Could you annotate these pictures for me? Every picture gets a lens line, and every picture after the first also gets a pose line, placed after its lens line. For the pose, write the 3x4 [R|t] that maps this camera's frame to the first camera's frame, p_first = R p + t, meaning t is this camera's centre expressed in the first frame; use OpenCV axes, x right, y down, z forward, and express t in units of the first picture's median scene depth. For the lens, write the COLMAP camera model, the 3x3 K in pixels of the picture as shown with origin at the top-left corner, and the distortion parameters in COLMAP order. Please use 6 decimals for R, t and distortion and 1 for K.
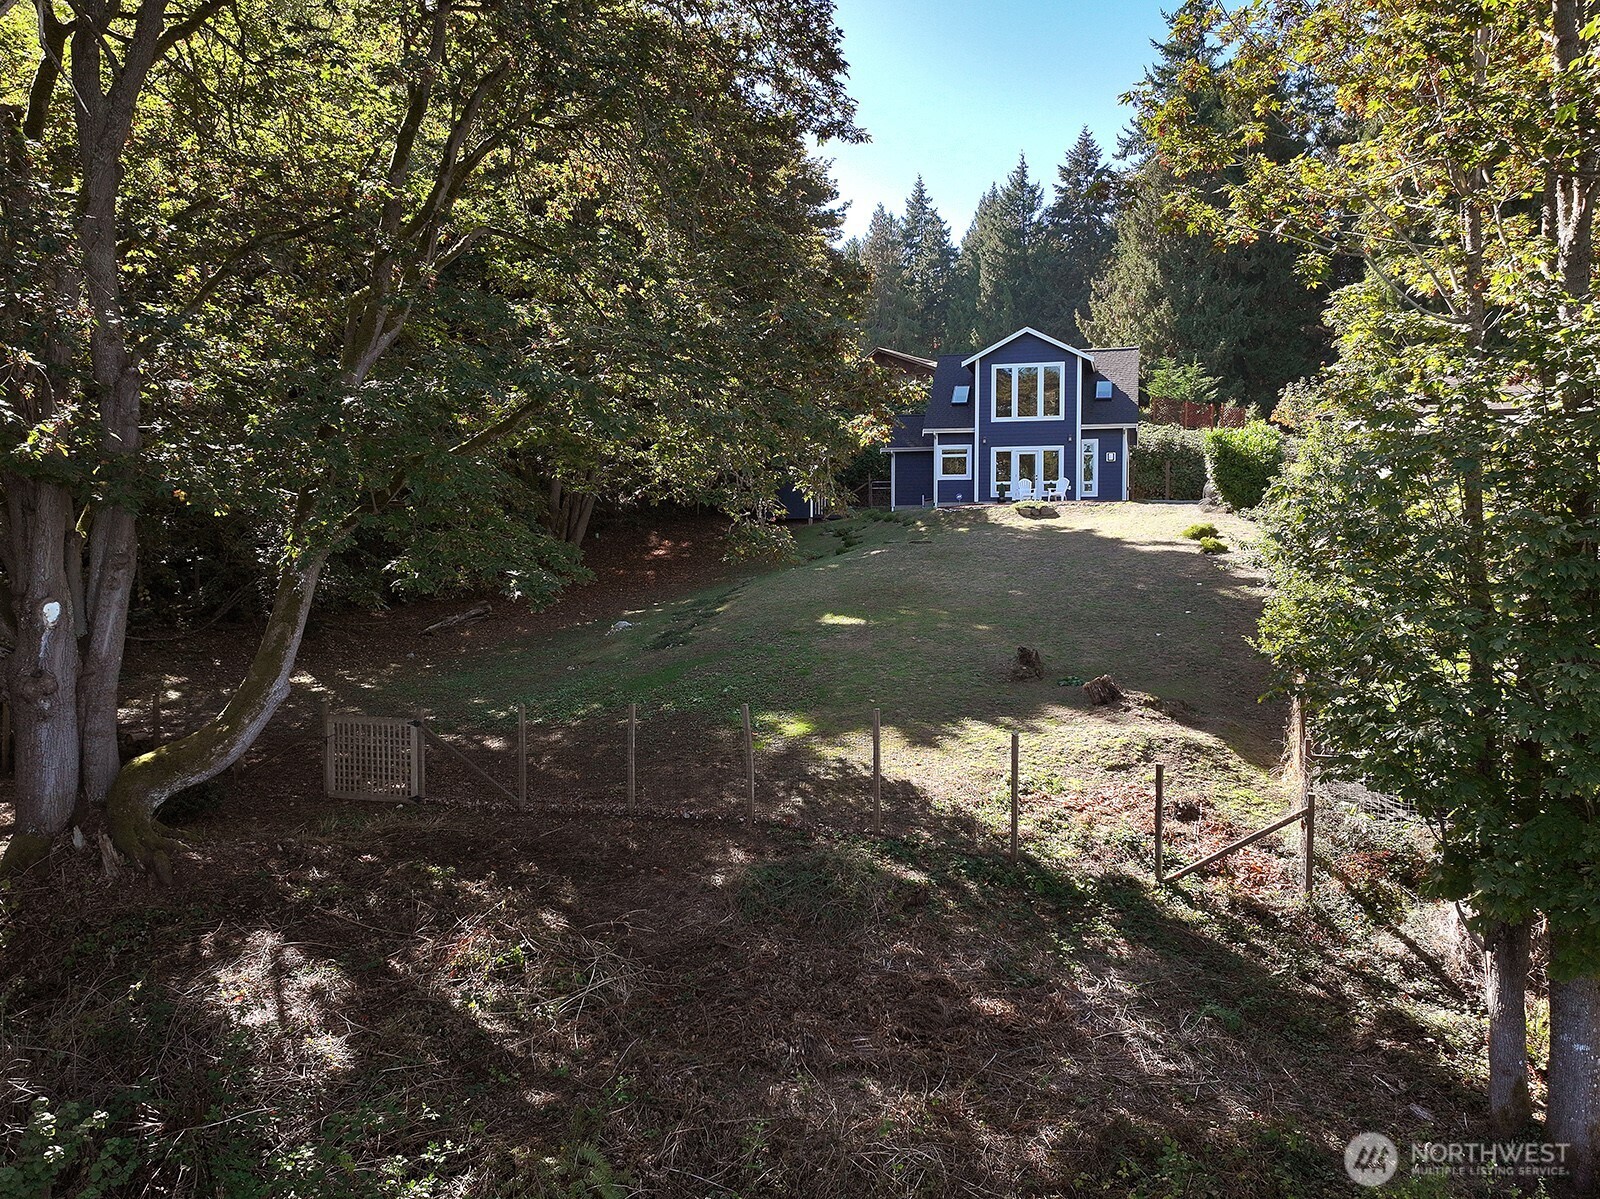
lens RADIAL K [[1126.3, 0, 800.0], [0, 1126.3, 599.5], [0, 0, 1]] dist [0.002713, 0.007275]
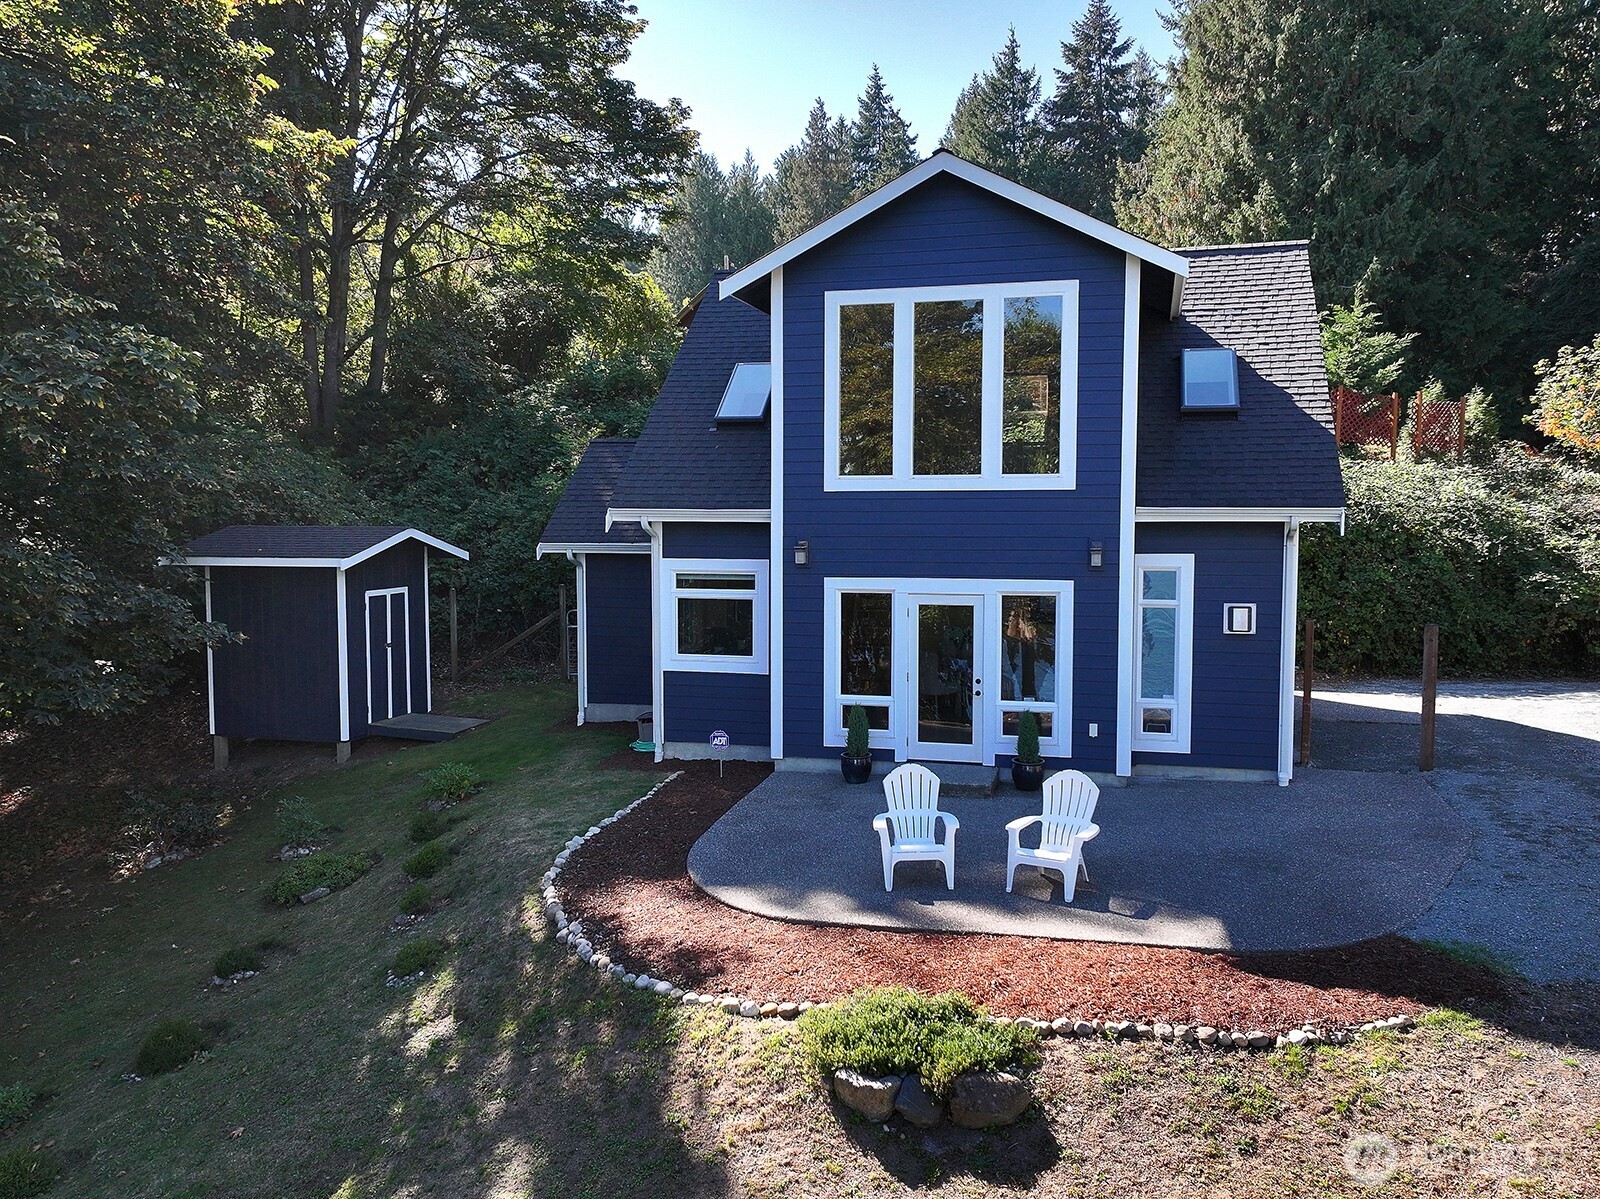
lens RADIAL K [[1126.3, 0, 800.0], [0, 1126.3, 599.5], [0, 0, 1]] dist [0.002713, 0.007275]
pose [[0.999999, -0.001029, 0.000416, 0.123367], [0.001013, 0.999344, 0.036191, -0.105681], [-0.000453, -0.036191, 0.999345, 0.534884]]
